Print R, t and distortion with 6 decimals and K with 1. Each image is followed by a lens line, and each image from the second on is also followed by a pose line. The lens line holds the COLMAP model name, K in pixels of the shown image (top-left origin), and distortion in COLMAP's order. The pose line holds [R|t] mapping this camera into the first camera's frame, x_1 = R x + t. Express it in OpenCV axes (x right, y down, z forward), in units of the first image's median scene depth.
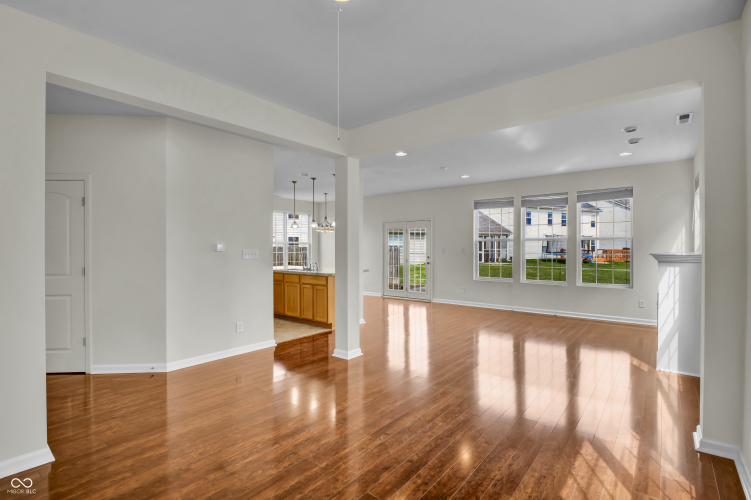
lens RADIAL K [[360.1, 0, 389.3], [0, 360.1, 248.4], [0, 0, 1]] dist [-0.000708, -0.000116]
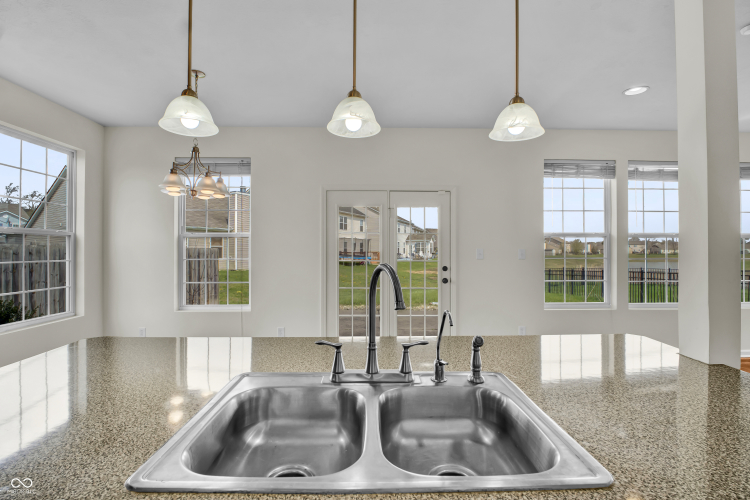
lens RADIAL K [[354.9, 0, 374.5], [0, 354.9, 248.1], [0, 0, 1]] dist [-0.001457, -0.000433]
pose [[0.778653, 0.004792, 0.627437, -0.236120], [0.000278, 0.999968, -0.007983, 0.000138], [-0.627455, 0.006390, 0.778626, 0.636234]]
